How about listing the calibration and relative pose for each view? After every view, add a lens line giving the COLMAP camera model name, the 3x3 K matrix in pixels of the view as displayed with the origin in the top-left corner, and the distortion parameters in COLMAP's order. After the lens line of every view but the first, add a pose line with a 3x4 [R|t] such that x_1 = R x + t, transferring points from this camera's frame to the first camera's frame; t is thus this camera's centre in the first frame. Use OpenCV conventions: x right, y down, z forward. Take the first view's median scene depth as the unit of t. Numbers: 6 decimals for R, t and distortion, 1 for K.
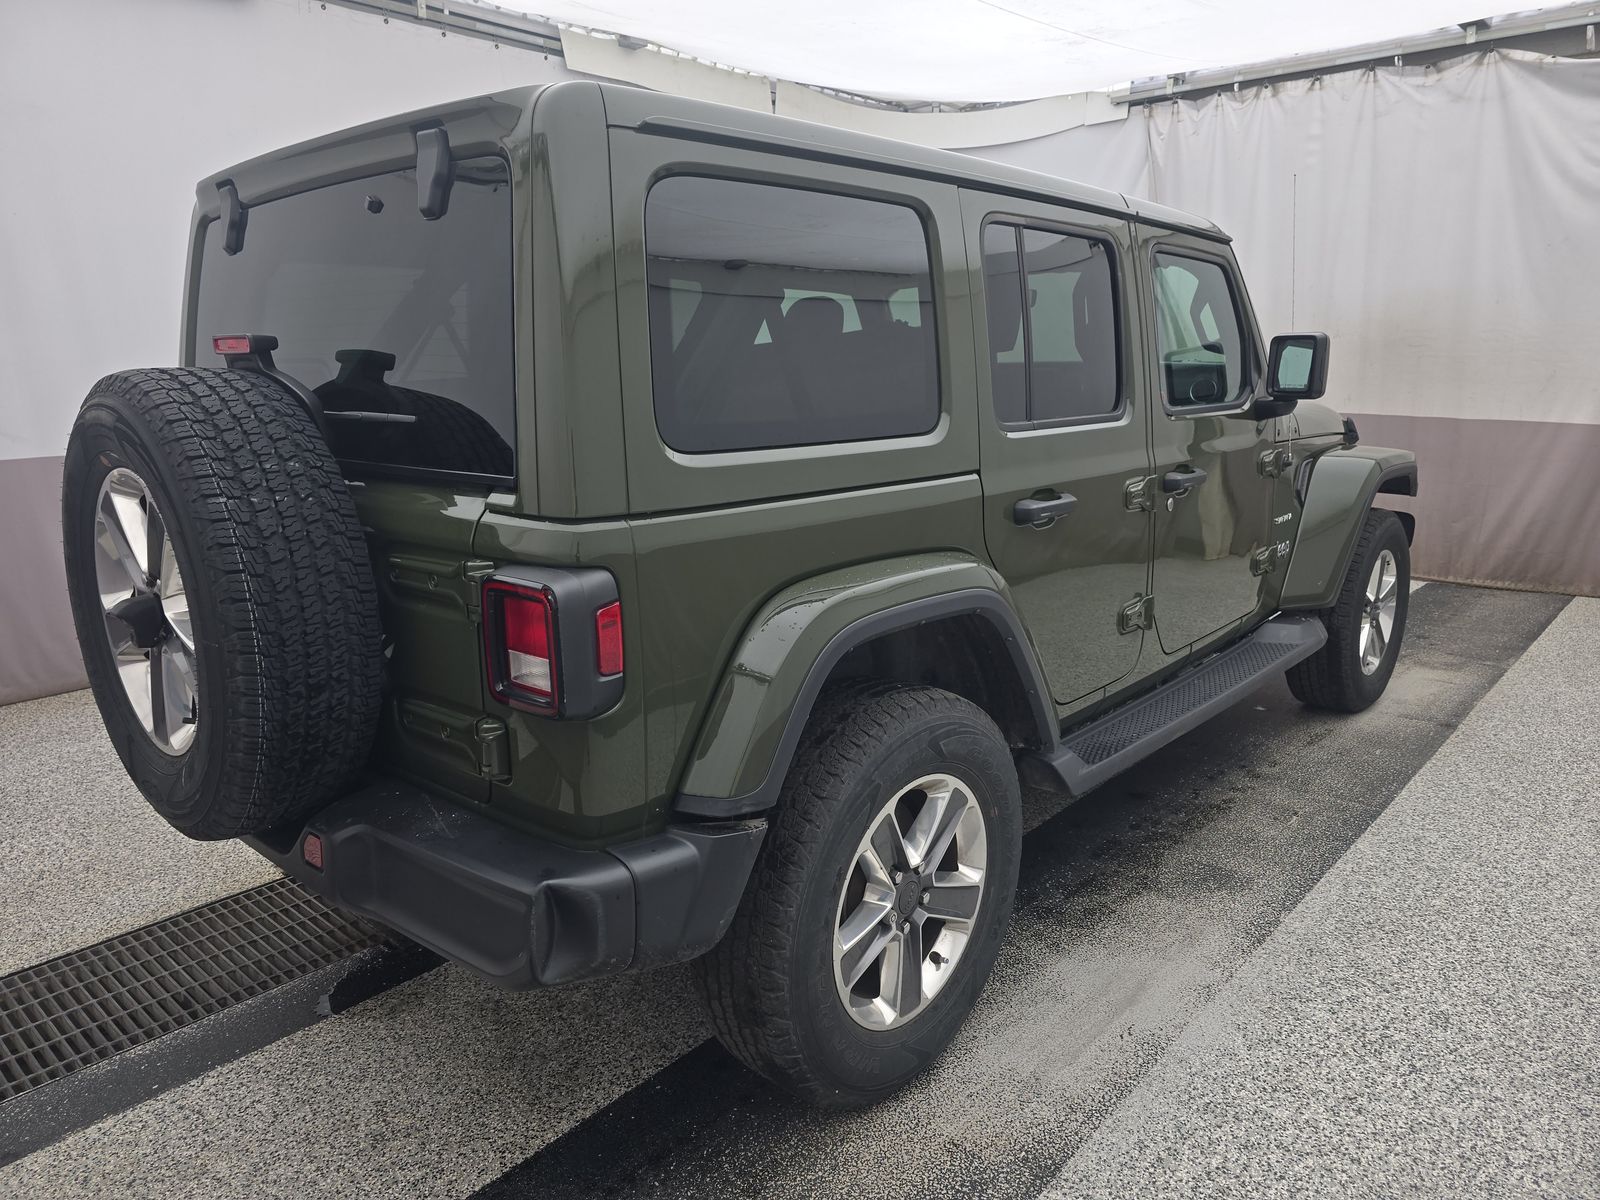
lens RADIAL K [[1127.8, 0, 791.4], [0, 1127.8, 609.1], [0, 0, 1]] dist [0.067444, -0.044899]
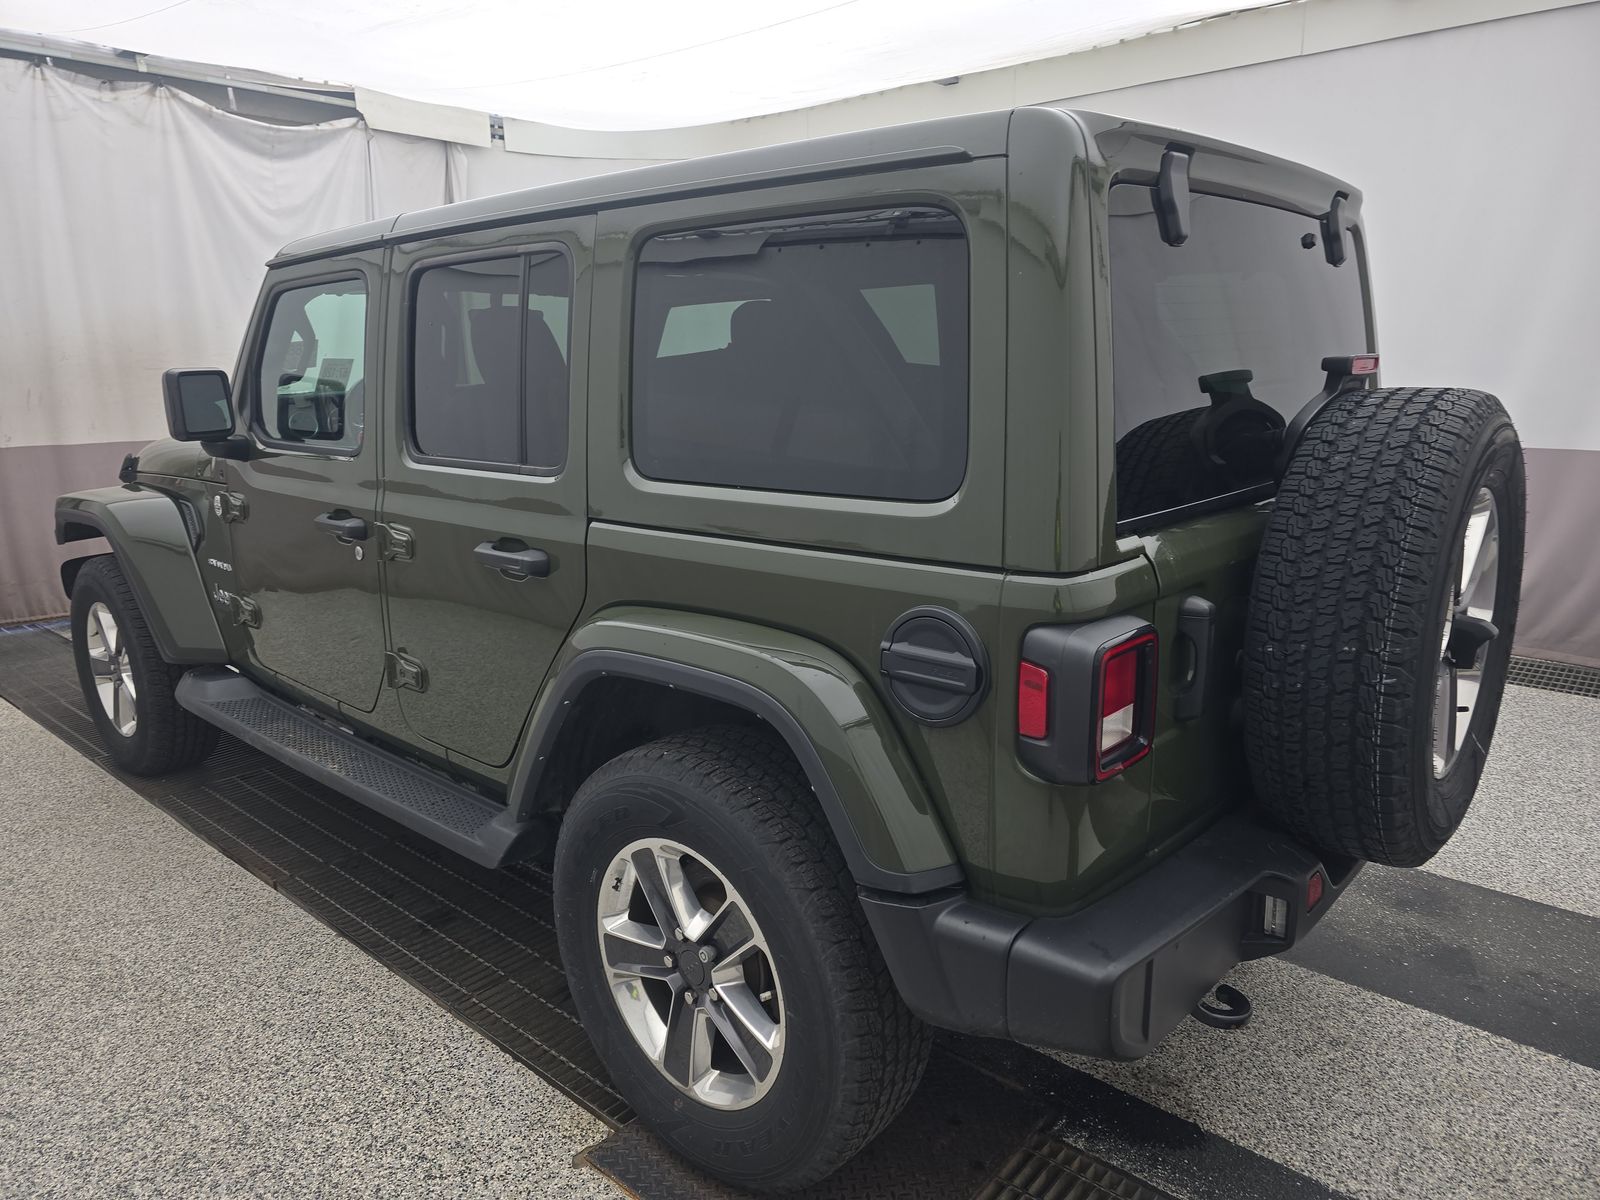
lens RADIAL K [[1127.8, 0, 791.4], [0, 1127.8, 609.1], [0, 0, 1]] dist [0.067444, -0.044899]
pose [[-0.065038, -0.221437, 0.973003, -0.539761], [0.238708, 0.943306, 0.230634, -0.140812], [-0.968911, 0.247263, -0.008492, 0.569401]]
